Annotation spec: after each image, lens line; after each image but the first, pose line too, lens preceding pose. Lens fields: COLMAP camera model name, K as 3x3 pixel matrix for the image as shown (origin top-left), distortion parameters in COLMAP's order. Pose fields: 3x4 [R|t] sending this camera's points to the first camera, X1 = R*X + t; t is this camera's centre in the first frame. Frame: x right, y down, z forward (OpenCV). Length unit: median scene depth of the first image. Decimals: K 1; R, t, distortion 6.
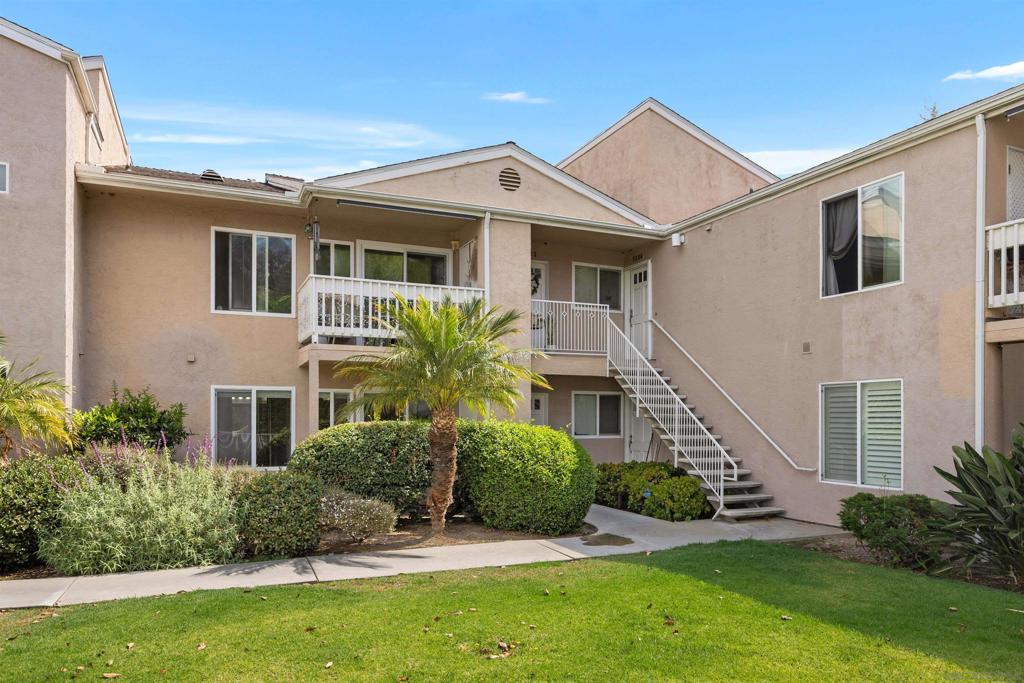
lens RADIAL K [[703.5, 0, 512.2], [0, 703.5, 416.4], [0, 0, 1]] dist [0.000095, 0.000715]
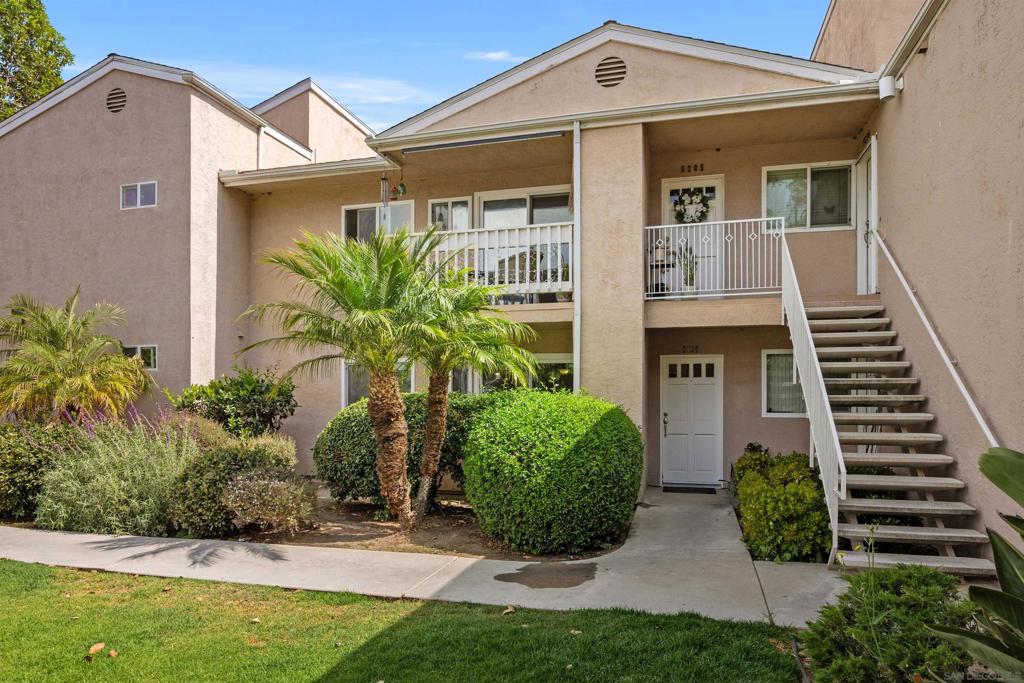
lens RADIAL K [[653.6, 0, 512.8], [0, 653.6, 398.6], [0, 0, 1]] dist [-0.004315, -0.001100]
pose [[0.776706, -0.001566, -0.629862, 0.374228], [0.004669, 0.999984, 0.003272, 0.011751], [0.629846, -0.005482, 0.776700, 0.408311]]
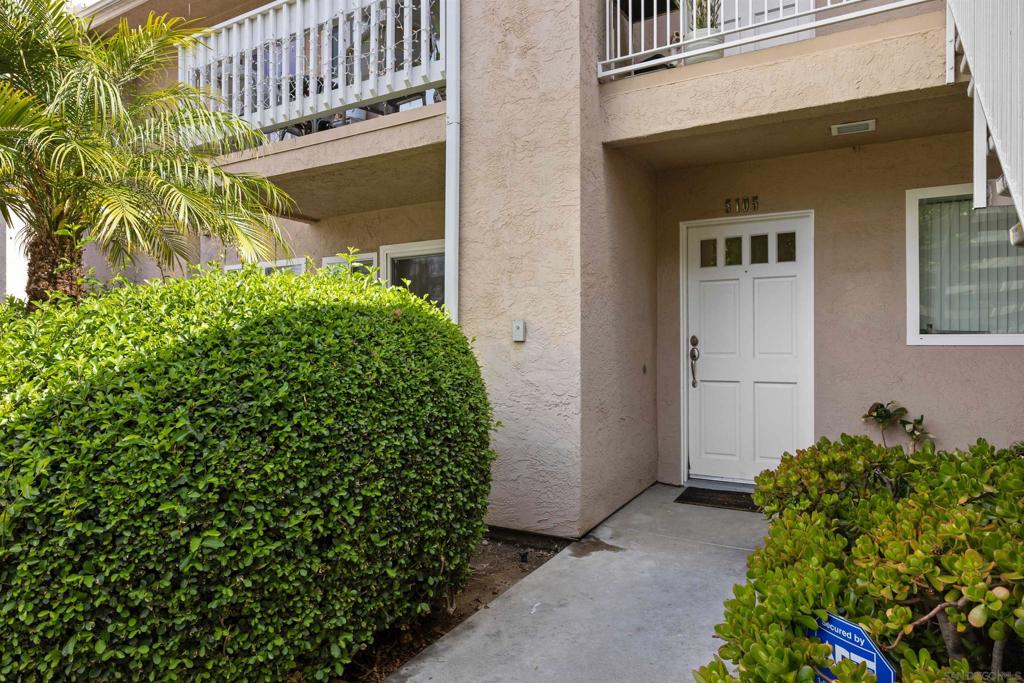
lens RADIAL K [[629.2, 0, 512.0], [0, 629.2, 341.5], [0, 0, 1]] dist [-0.002332, 0.000090]
pose [[0.585047, -0.008582, -0.810954, 0.254678], [0.006304, 0.999962, -0.006035, 0.037827], [0.810975, -0.001581, 0.585078, 0.858240]]
